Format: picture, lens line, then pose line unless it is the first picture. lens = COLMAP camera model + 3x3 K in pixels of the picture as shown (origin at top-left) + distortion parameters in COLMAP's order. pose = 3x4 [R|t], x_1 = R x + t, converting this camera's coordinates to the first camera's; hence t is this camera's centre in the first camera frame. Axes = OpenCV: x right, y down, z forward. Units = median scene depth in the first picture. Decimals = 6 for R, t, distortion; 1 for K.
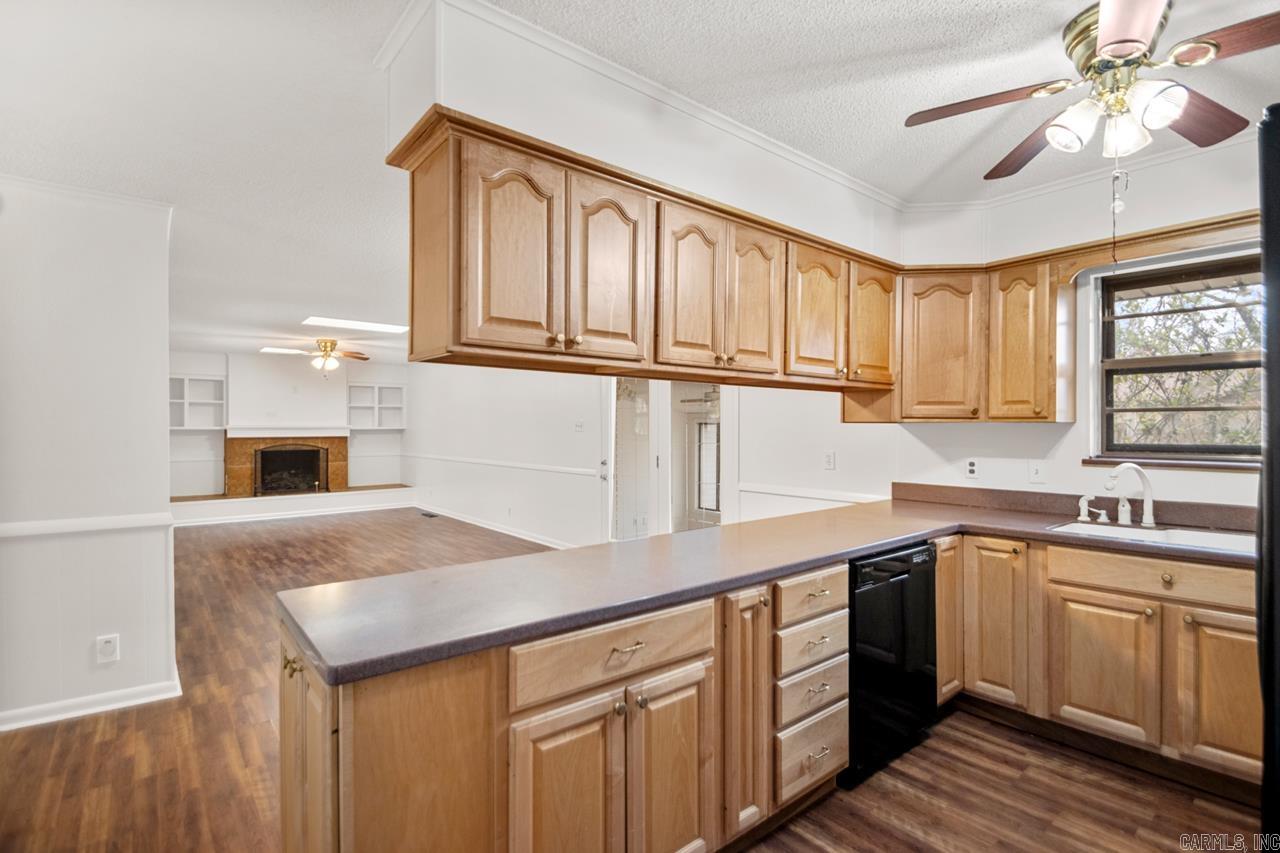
lens RADIAL K [[604.6, 0, 647.9], [0, 604.6, 424.1], [0, 0, 1]] dist [0.020240, -0.020352]
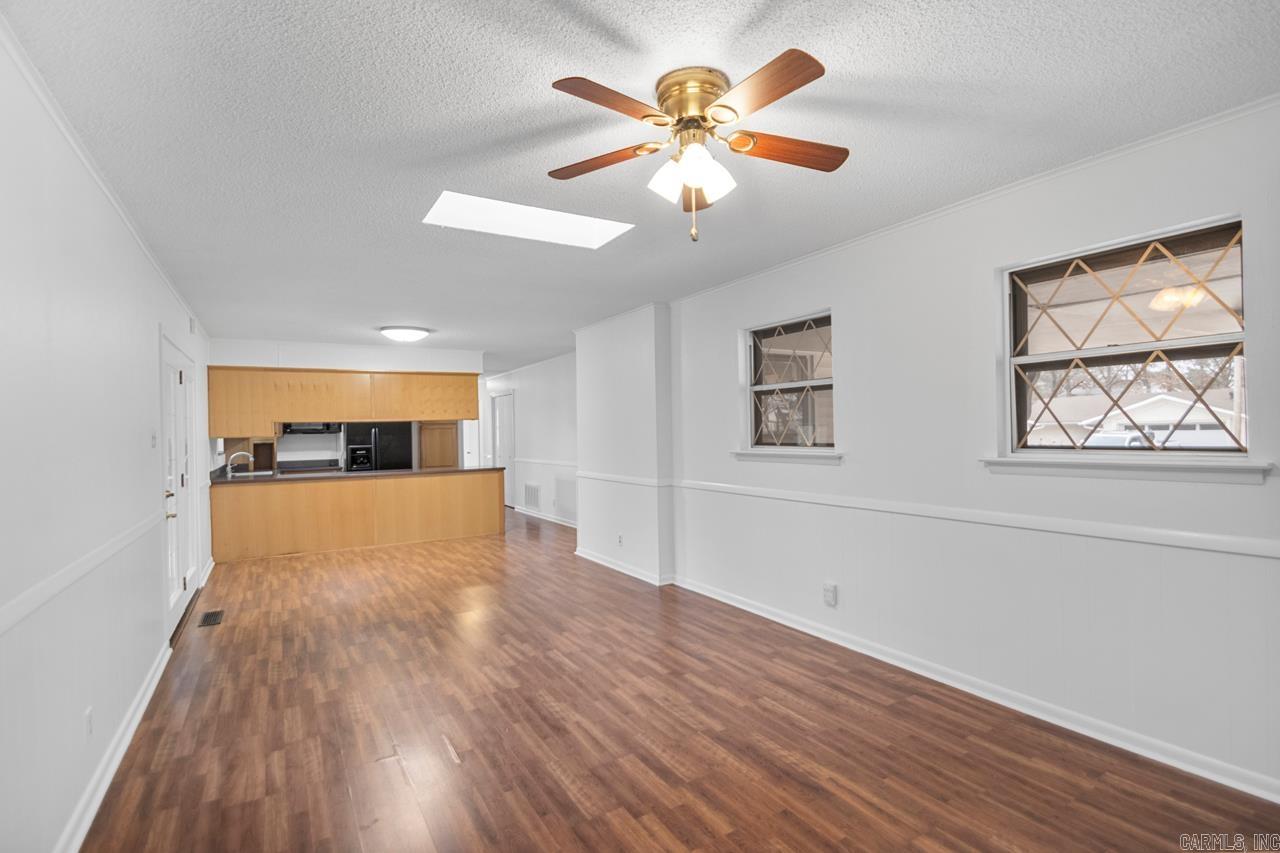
lens RADIAL K [[609.7, 0, 648.9], [0, 609.7, 432.7], [0, 0, 1]] dist [0.020312, -0.018636]
pose [[-0.989313, 0.022592, 0.144046, -1.464628], [0.022250, 0.999745, -0.003981, 0.023926], [-0.144100, -0.000733, -0.989563, 3.387803]]
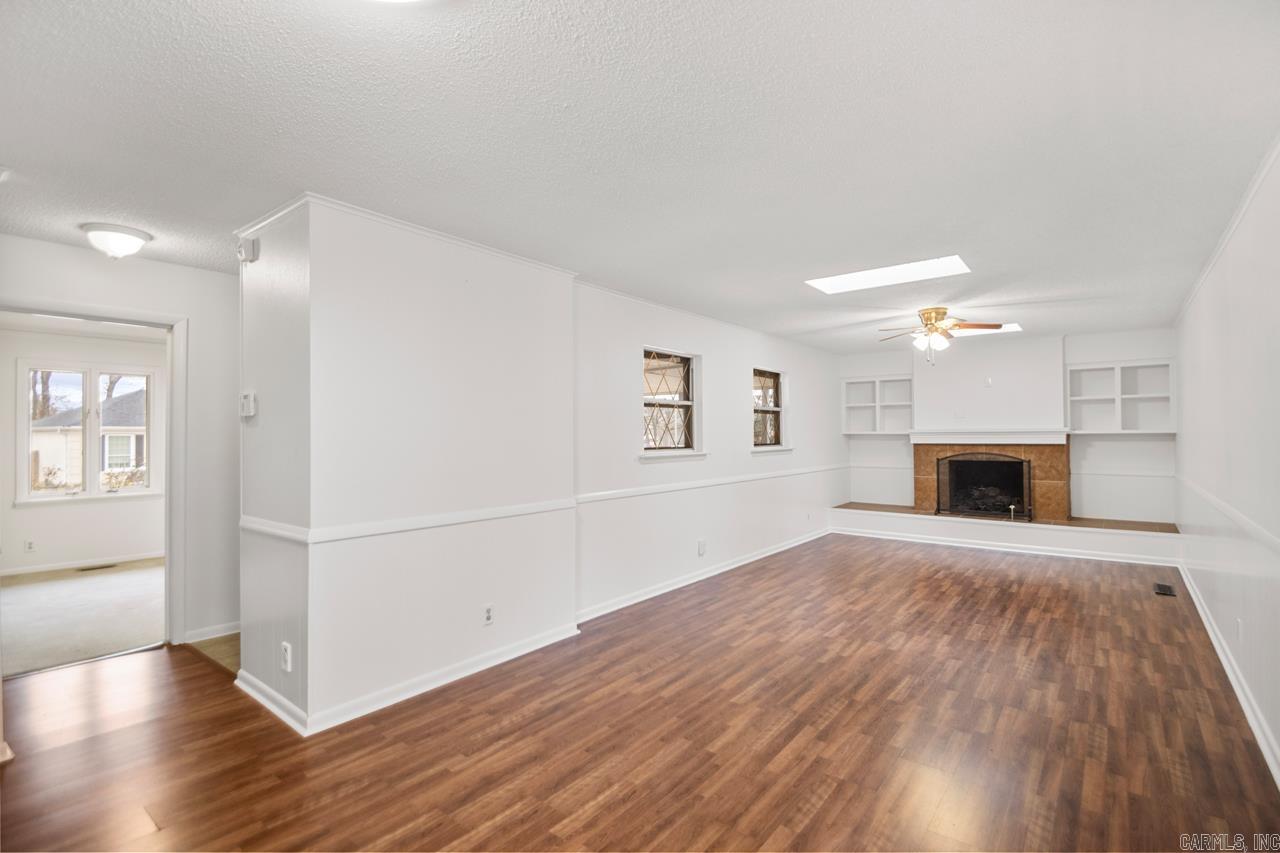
lens RADIAL K [[592.1, 0, 651.7], [0, 592.1, 428.0], [0, 0, 1]] dist [0.017234, -0.020151]
pose [[0.218942, -0.010354, -0.975683, 0.214537], [0.012692, 0.999889, -0.007763, 0.005491], [0.975655, -0.010684, 0.219049, 1.407201]]
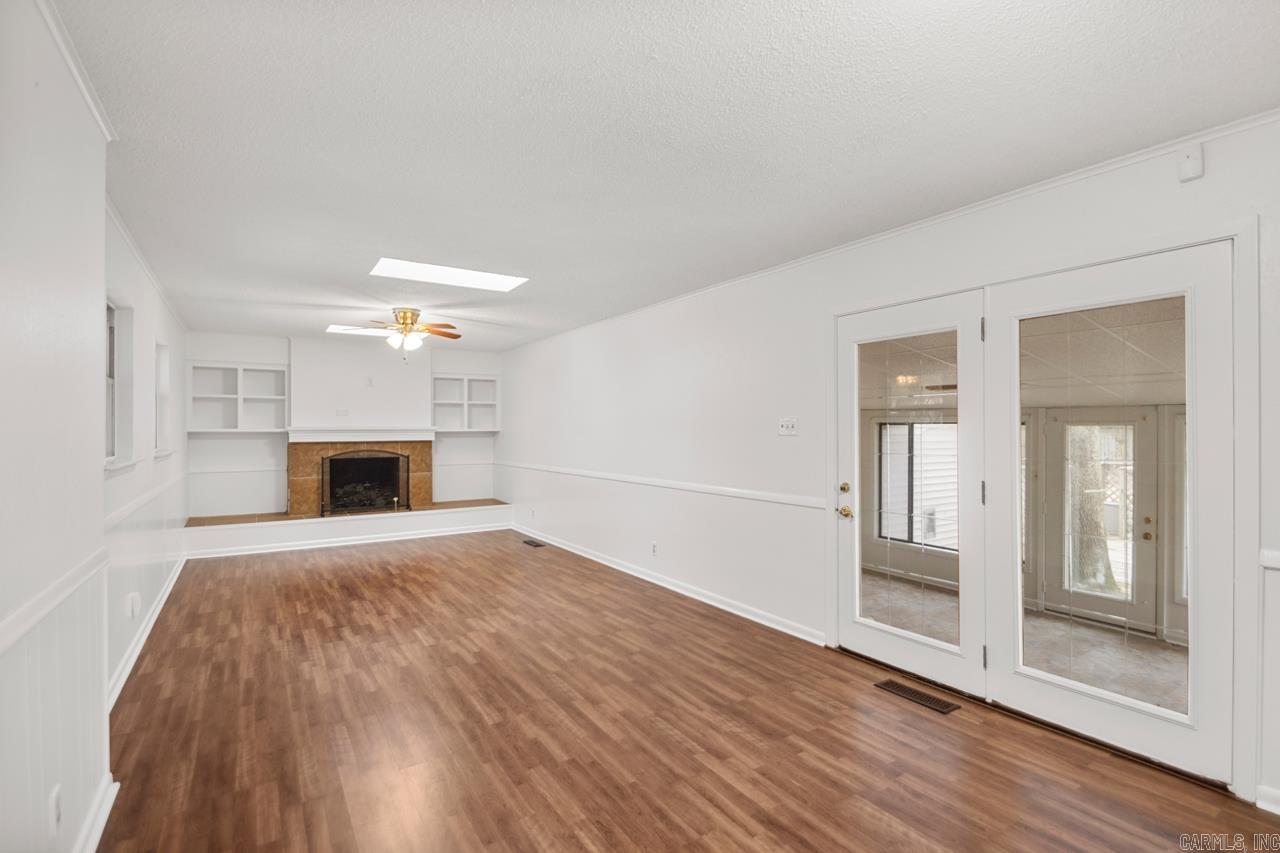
lens RADIAL K [[604.6, 0, 647.9], [0, 604.6, 424.1], [0, 0, 1]] dist [0.020240, -0.020352]
pose [[0.993567, -0.002073, -0.113225, -0.423788], [0.001793, 0.999995, -0.002571, 0.004287], [0.113230, 0.002351, 0.993566, 0.828459]]
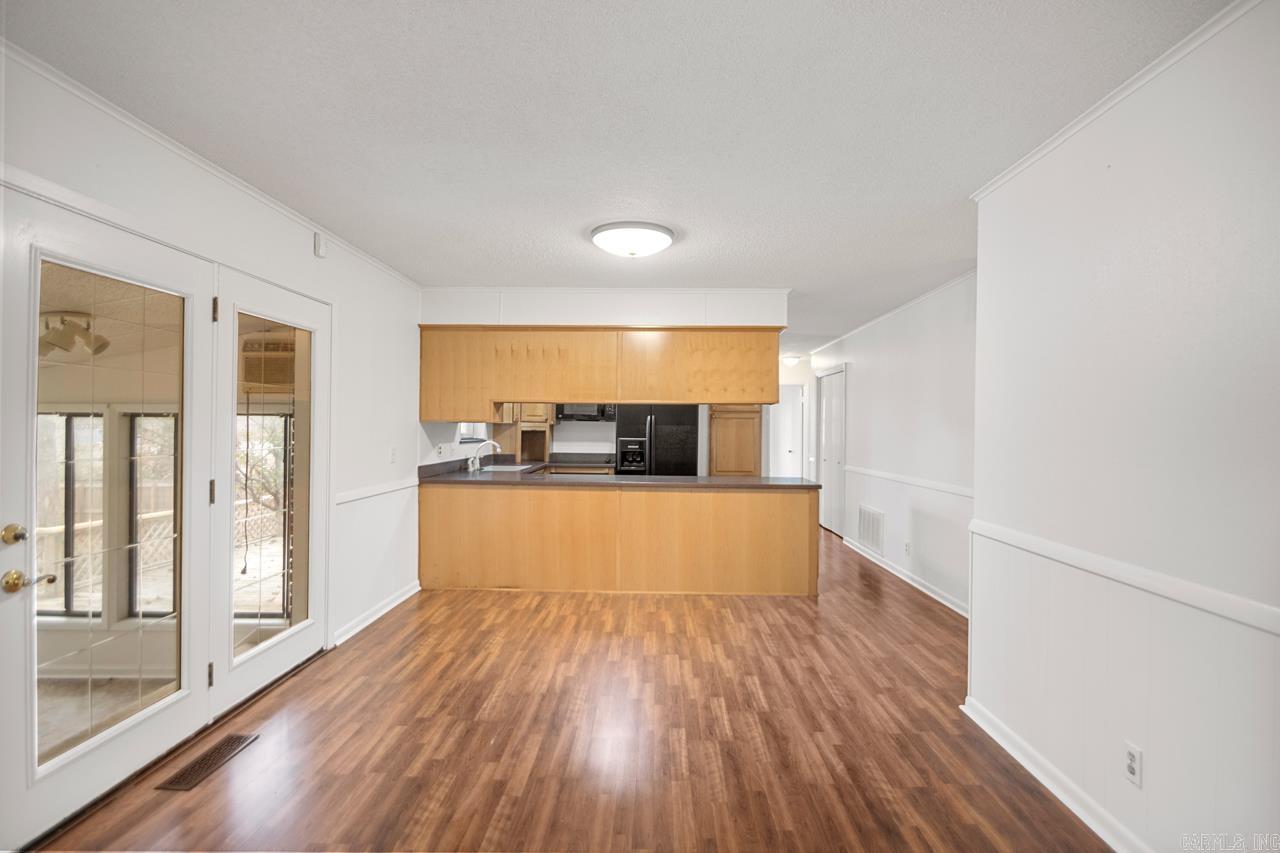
lens RADIAL K [[592.1, 0, 651.7], [0, 592.1, 428.0], [0, 0, 1]] dist [0.017234, -0.020151]
pose [[-0.764658, -0.007627, 0.644391, -1.072732], [-0.013893, 0.999893, -0.004651, 0.015001], [-0.644286, -0.012509, -0.764682, 2.191135]]
